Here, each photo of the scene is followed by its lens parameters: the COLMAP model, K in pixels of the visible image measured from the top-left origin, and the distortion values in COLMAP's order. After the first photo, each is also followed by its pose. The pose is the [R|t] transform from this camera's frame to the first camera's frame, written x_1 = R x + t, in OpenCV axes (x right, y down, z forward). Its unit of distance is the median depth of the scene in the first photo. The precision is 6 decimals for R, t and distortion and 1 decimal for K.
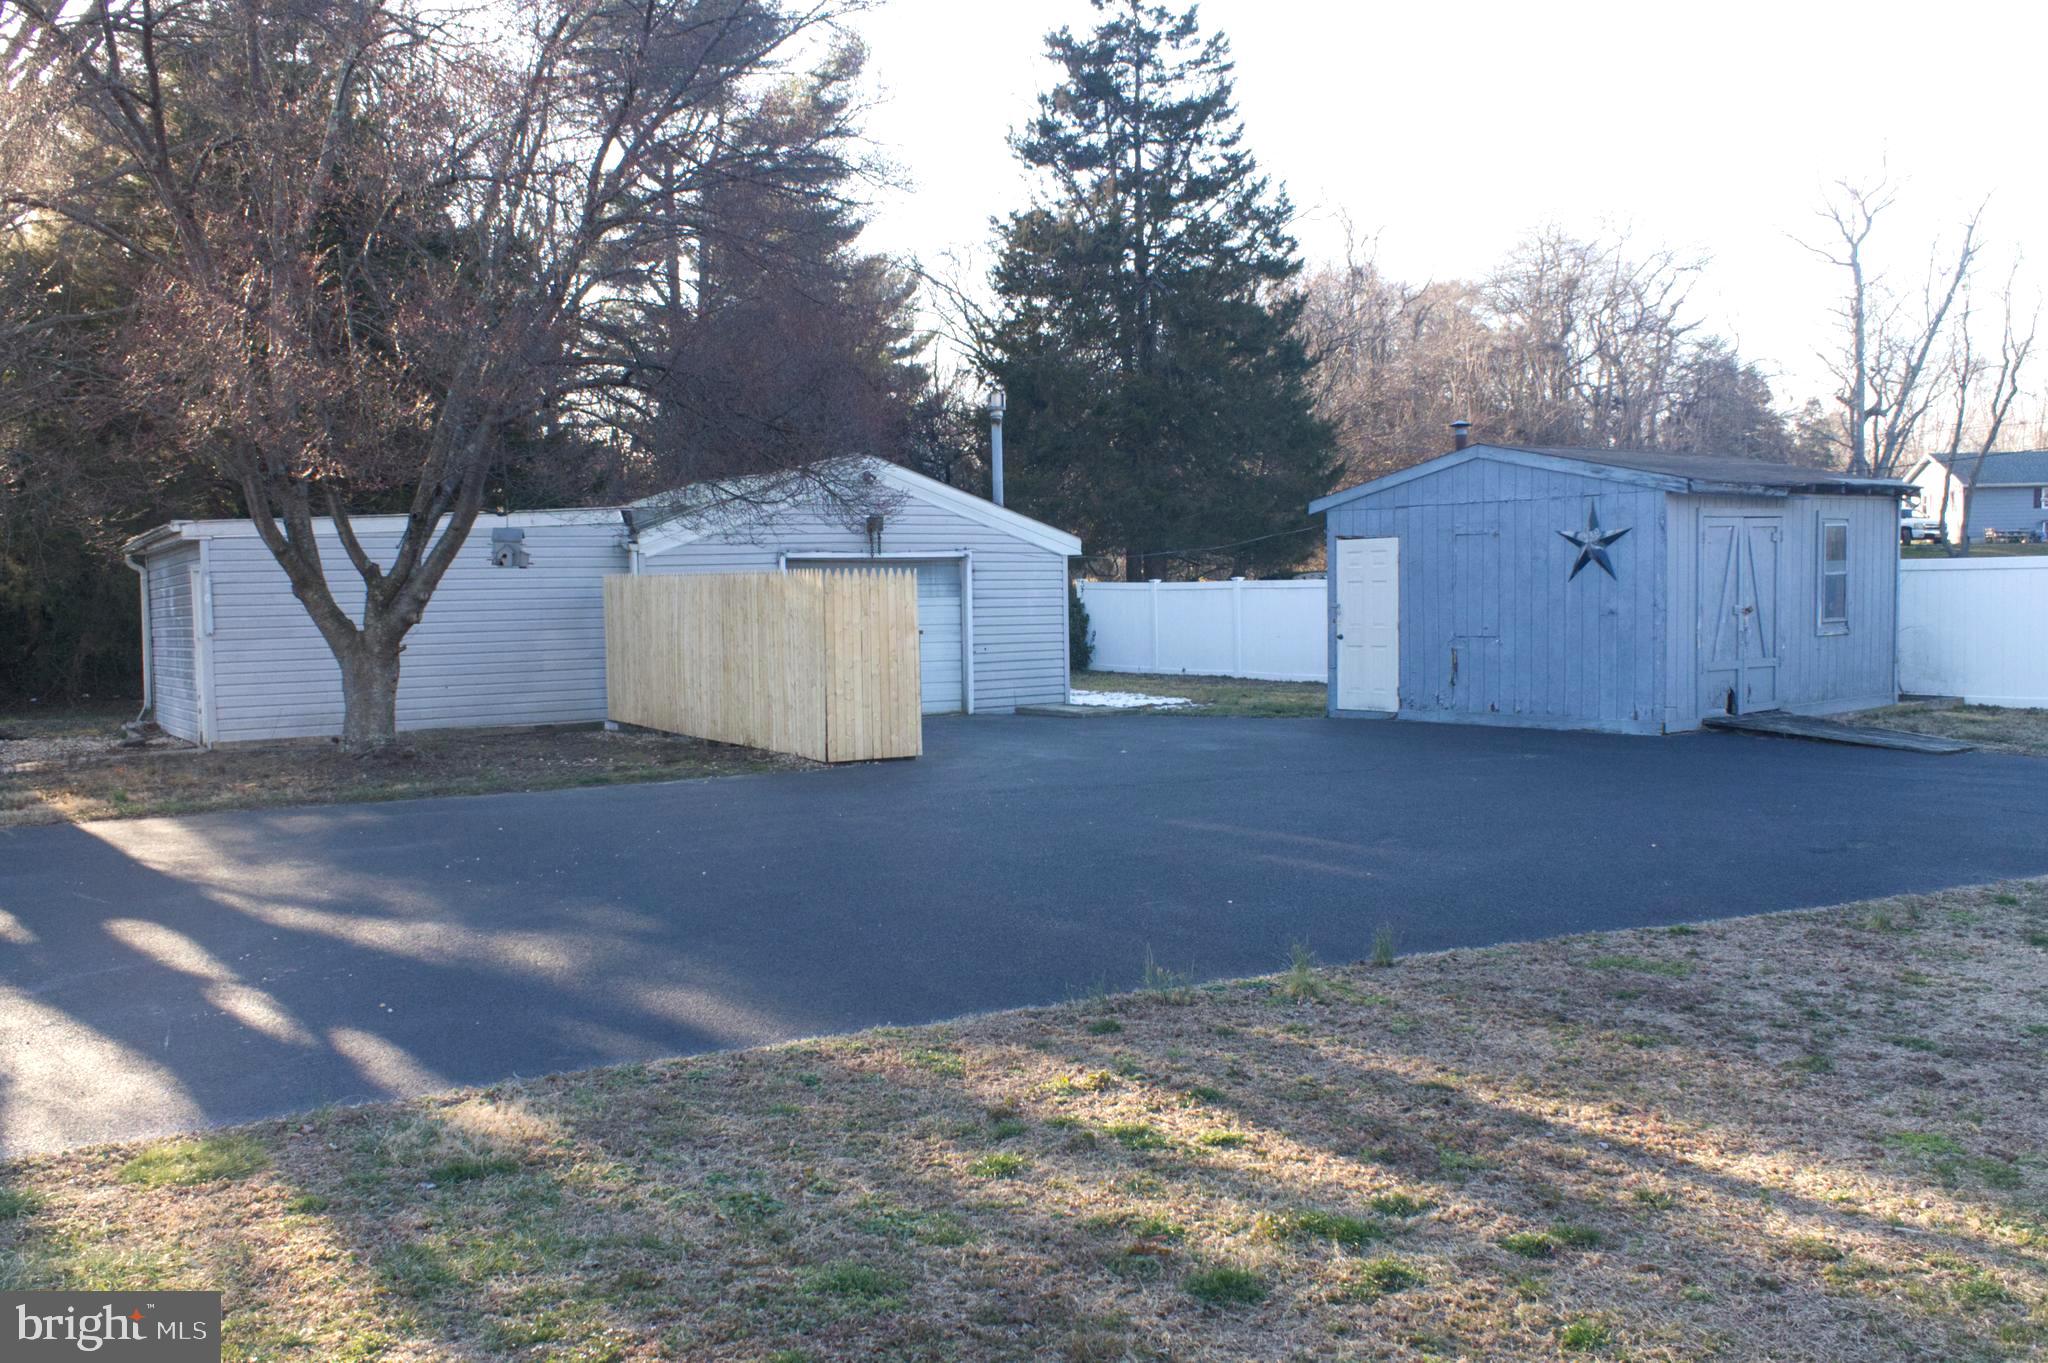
lens RADIAL K [[1770.3, 0, 1031.0], [0, 1770.3, 687.8], [0, 0, 1]] dist [0.067565, -0.079716]
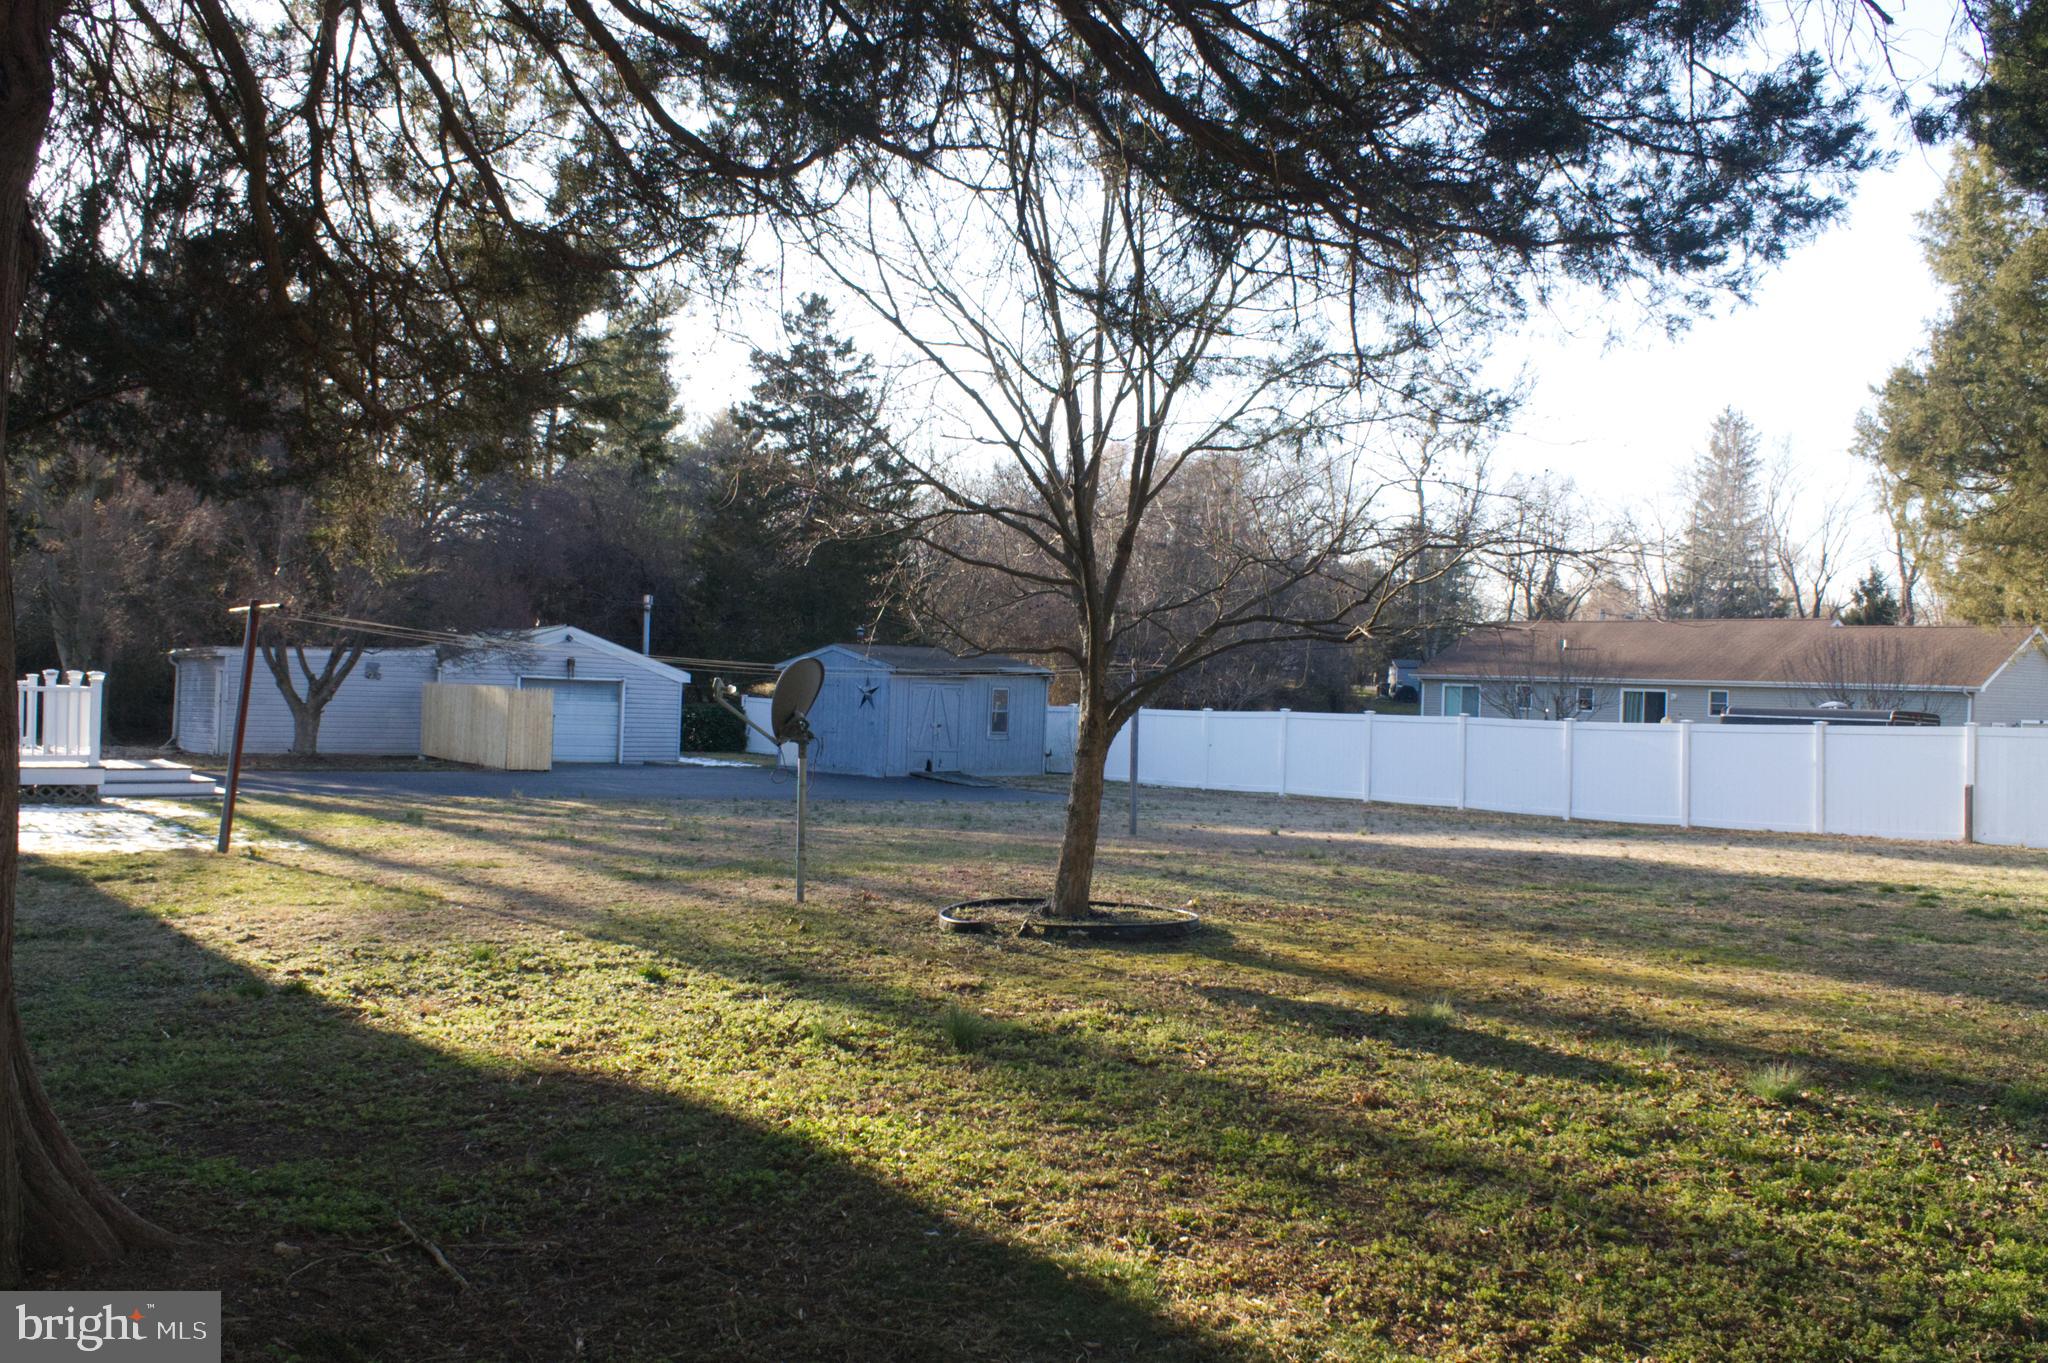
lens RADIAL K [[1770.3, 0, 1018.9], [0, 1770.3, 670.1], [0, 0, 1]] dist [0.067565, -0.079716]
pose [[0.997351, 0.052010, 0.050854, 0.300873], [-0.048199, 0.996130, -0.073495, 0.035912], [-0.054480, 0.070849, 0.995998, -0.960963]]
